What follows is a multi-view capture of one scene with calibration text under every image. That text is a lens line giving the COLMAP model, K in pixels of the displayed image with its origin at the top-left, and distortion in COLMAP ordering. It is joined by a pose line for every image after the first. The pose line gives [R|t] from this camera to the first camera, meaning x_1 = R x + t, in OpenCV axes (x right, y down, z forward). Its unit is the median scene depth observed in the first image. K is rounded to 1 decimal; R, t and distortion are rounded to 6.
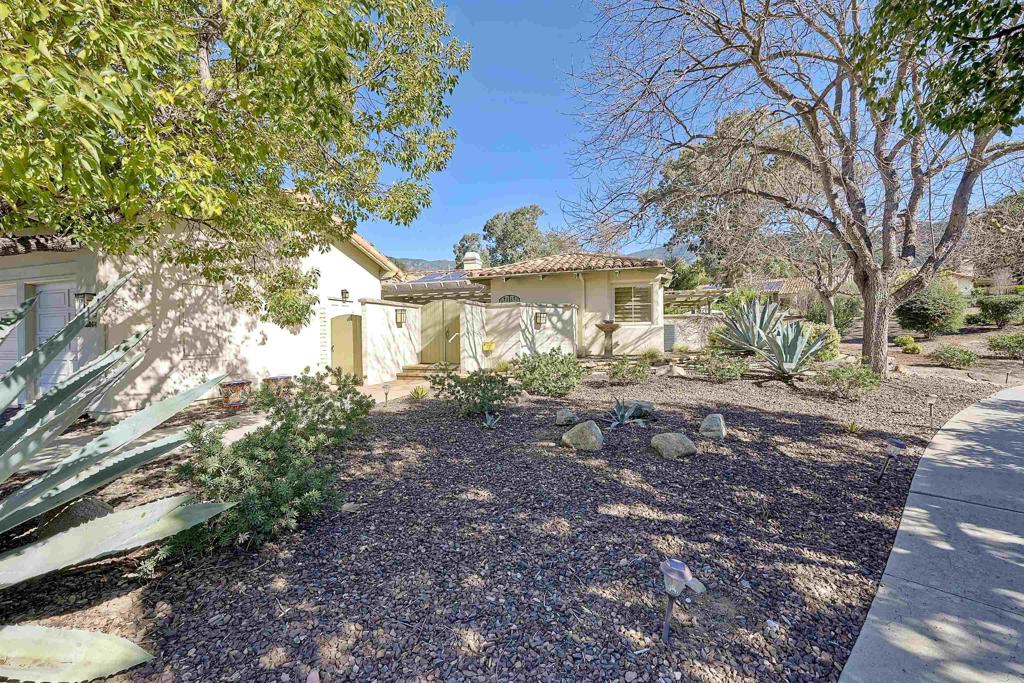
lens RADIAL K [[412.4, 0, 511.1], [0, 412.4, 345.8], [0, 0, 1]] dist [0.001516, 0.000014]
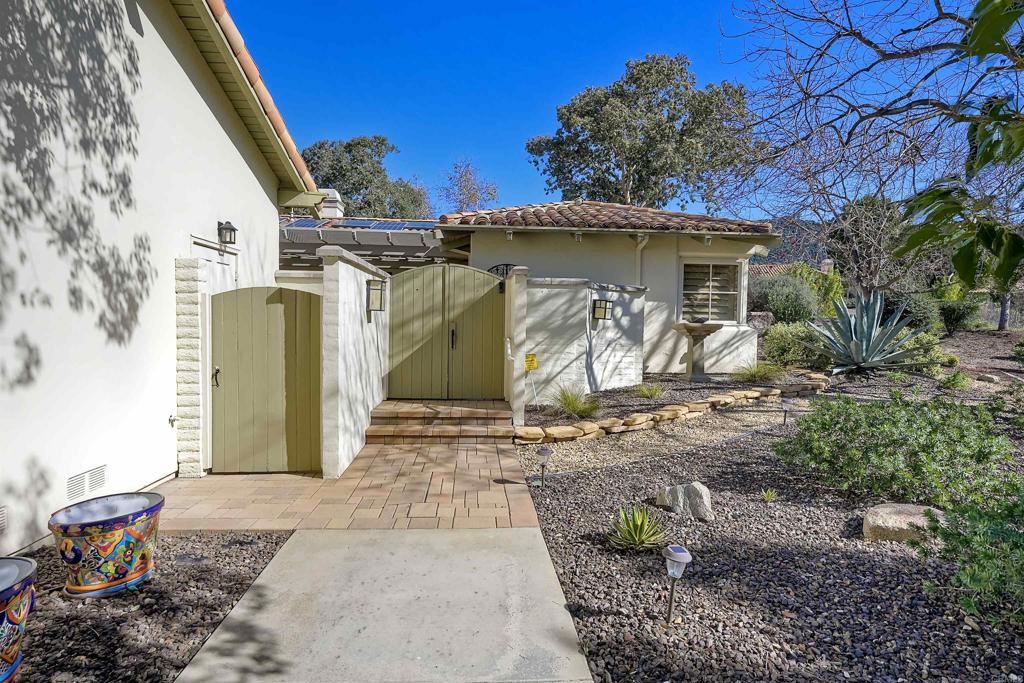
lens RADIAL K [[522.0, 0, 512.8], [0, 522.0, 338.1], [0, 0, 1]] dist [-0.026793, -0.000208]
pose [[0.911606, 0.009470, 0.410957, -0.324024], [-0.010685, 0.999943, 0.000661, -0.026996], [-0.410927, -0.004994, 0.911654, 0.405889]]
